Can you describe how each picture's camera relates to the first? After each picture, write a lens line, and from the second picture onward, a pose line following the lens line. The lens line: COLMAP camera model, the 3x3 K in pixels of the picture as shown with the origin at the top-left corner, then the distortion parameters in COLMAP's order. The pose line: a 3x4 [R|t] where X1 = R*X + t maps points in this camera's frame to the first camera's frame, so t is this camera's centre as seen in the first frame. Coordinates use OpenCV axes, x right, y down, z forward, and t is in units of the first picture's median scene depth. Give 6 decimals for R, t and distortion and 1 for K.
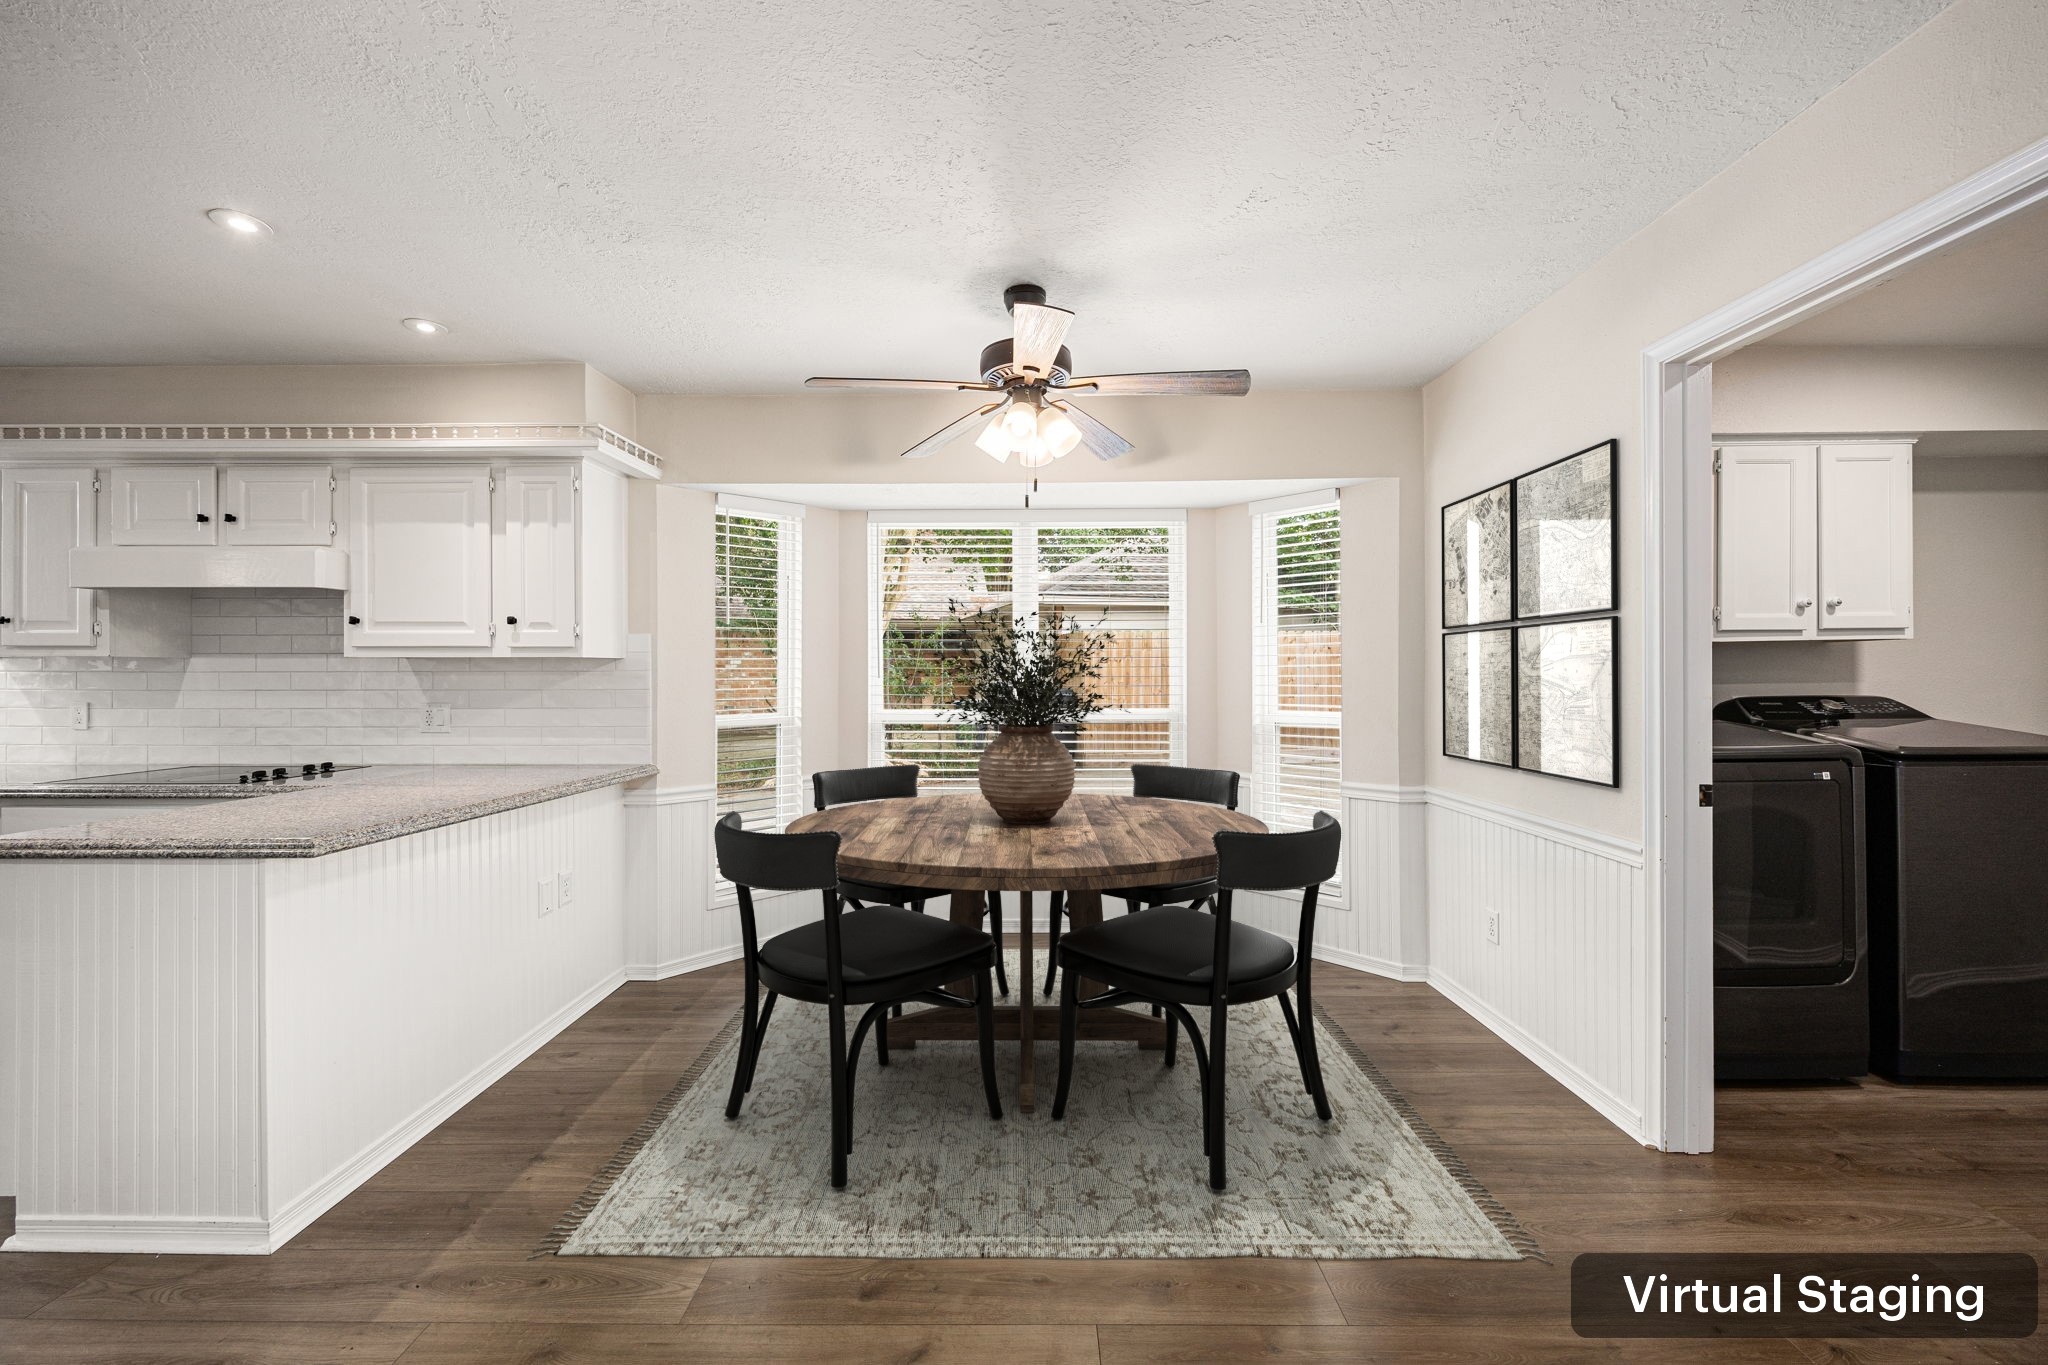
lens RADIAL K [[780.3, 0, 1023.9], [0, 780.3, 677.1], [0, 0, 1]] dist [-0.001773, -0.000265]
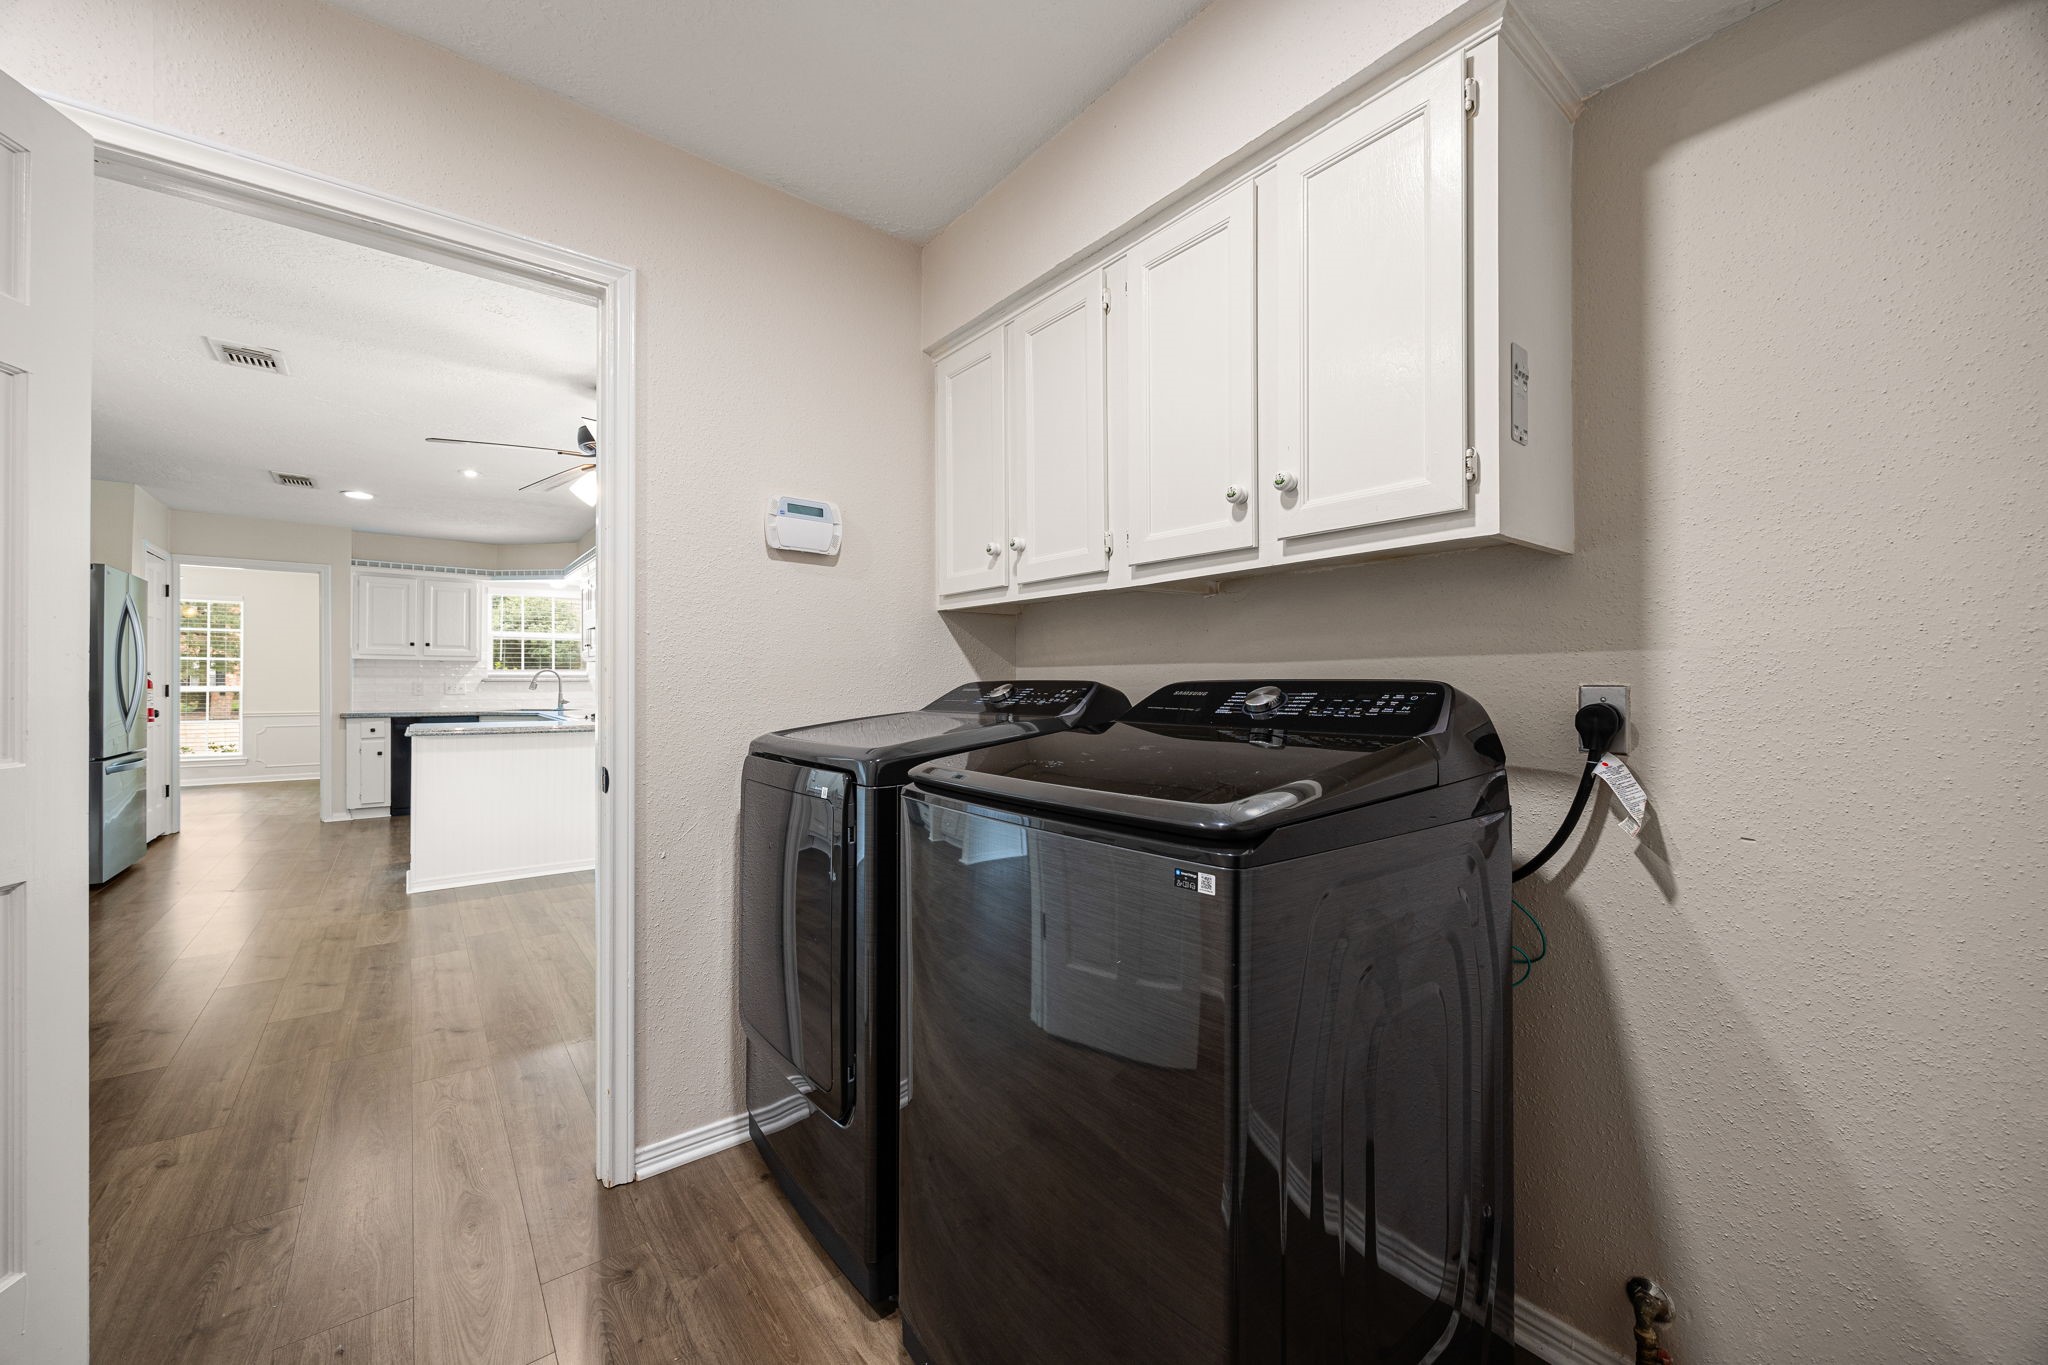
lens RADIAL K [[780.3, 0, 1015.5], [0, 780.3, 679.8], [0, 0, 1]] dist [-0.001773, -0.000265]
pose [[0.623615, -0.000582, -0.781731, 1.267330], [-0.000795, 0.999999, -0.001379, 0.031367], [0.781731, 0.001481, 0.623614, 0.552907]]
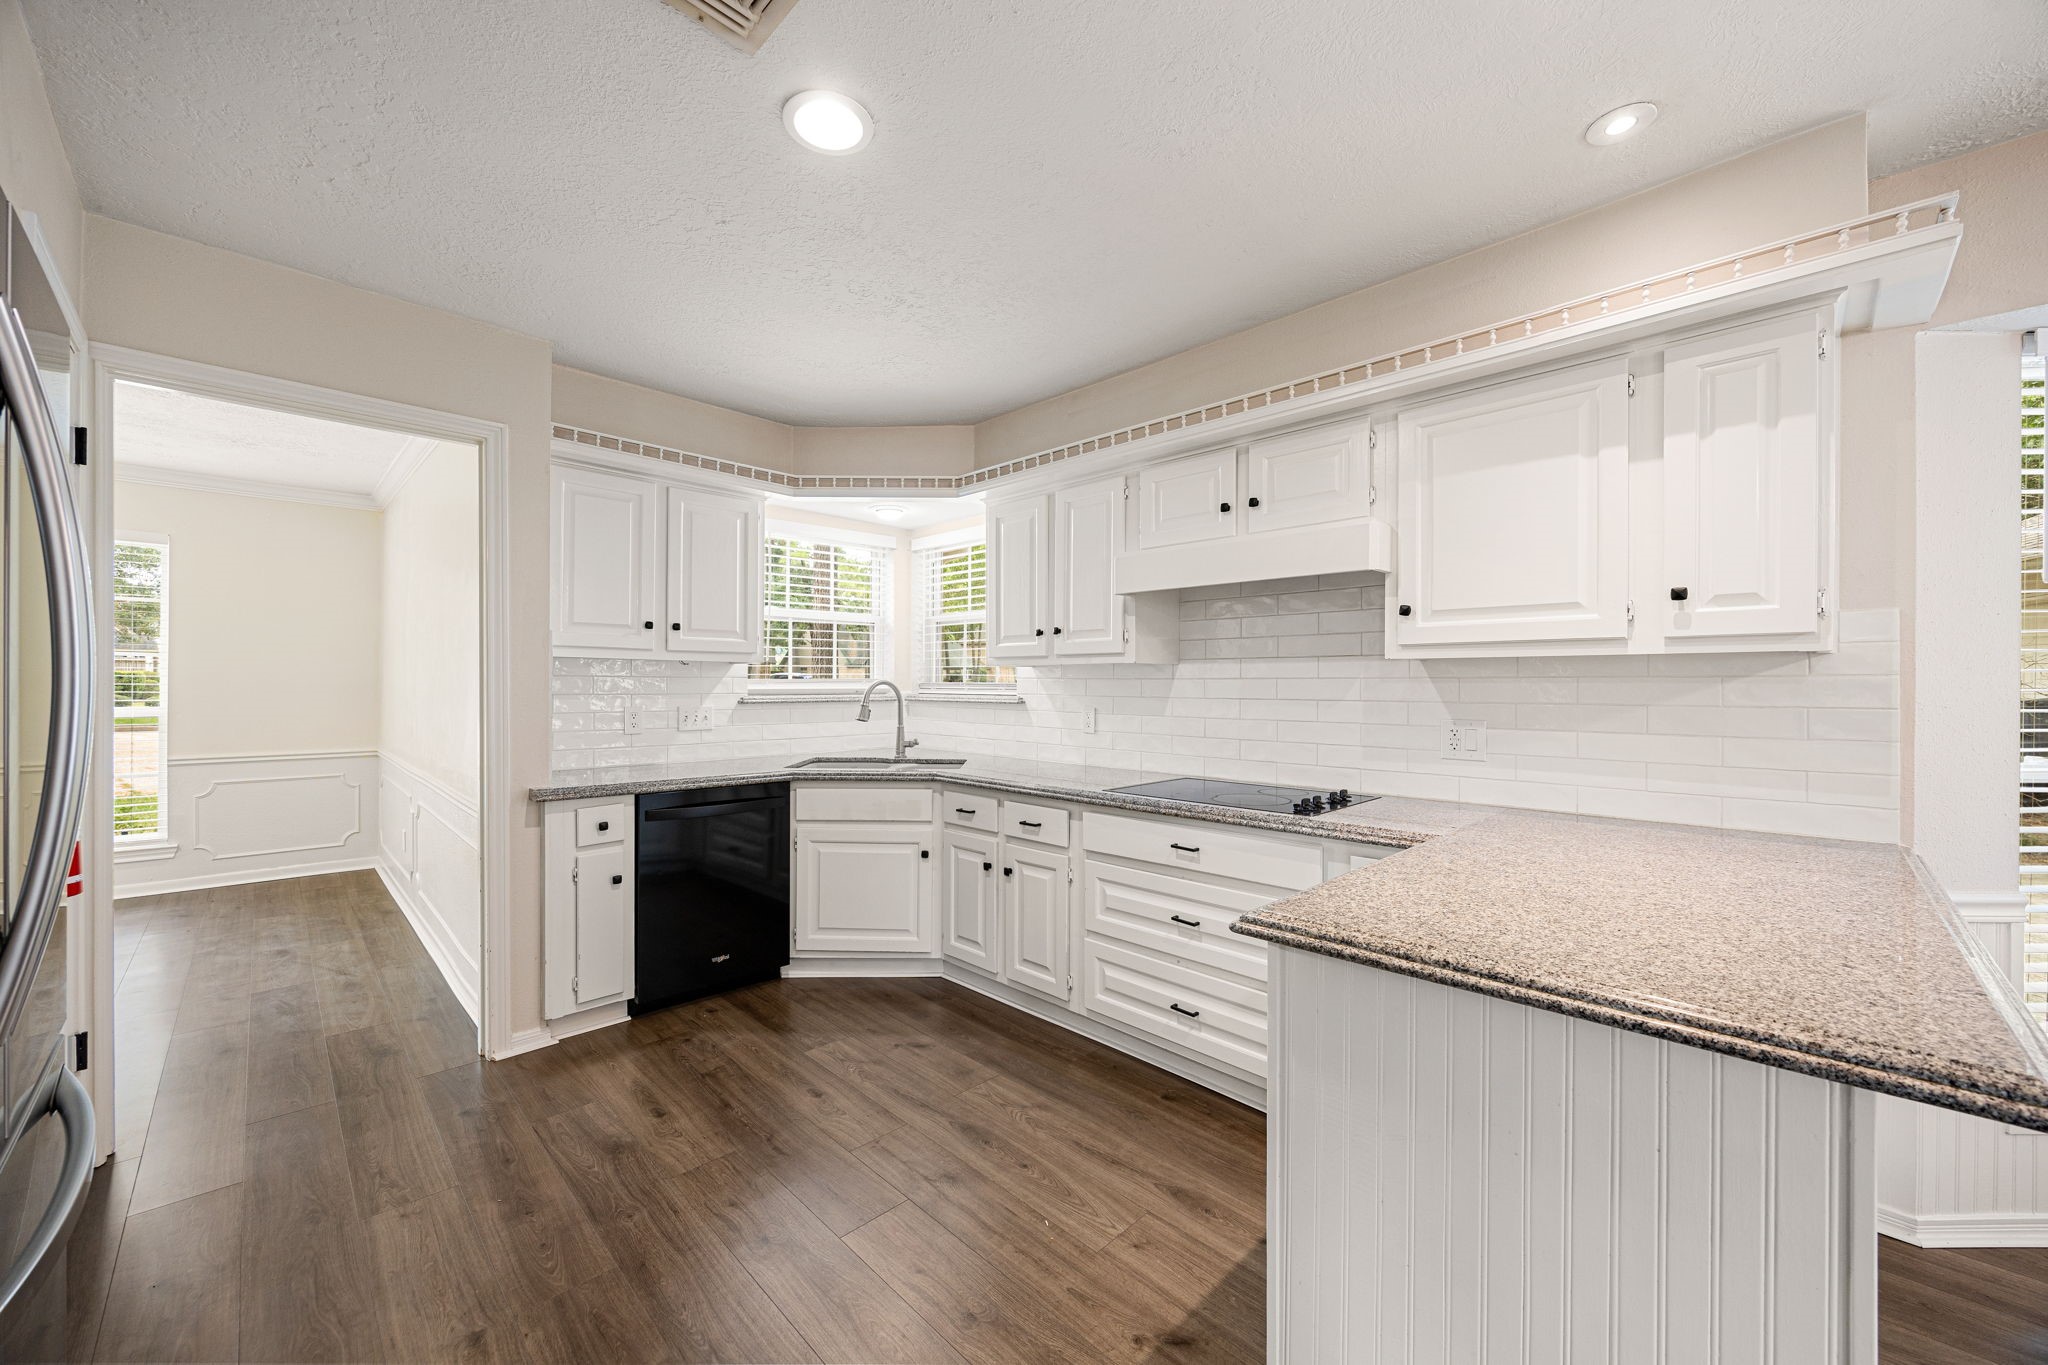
lens RADIAL K [[780.3, 0, 1018.9], [0, 780.3, 684.3], [0, 0, 1]] dist [-0.001773, -0.000265]
pose [[0.712888, 0.003766, -0.701268, -0.589267], [-0.003488, 0.999992, 0.001825, -0.000710], [0.701269, 0.001145, 0.712895, 0.191719]]
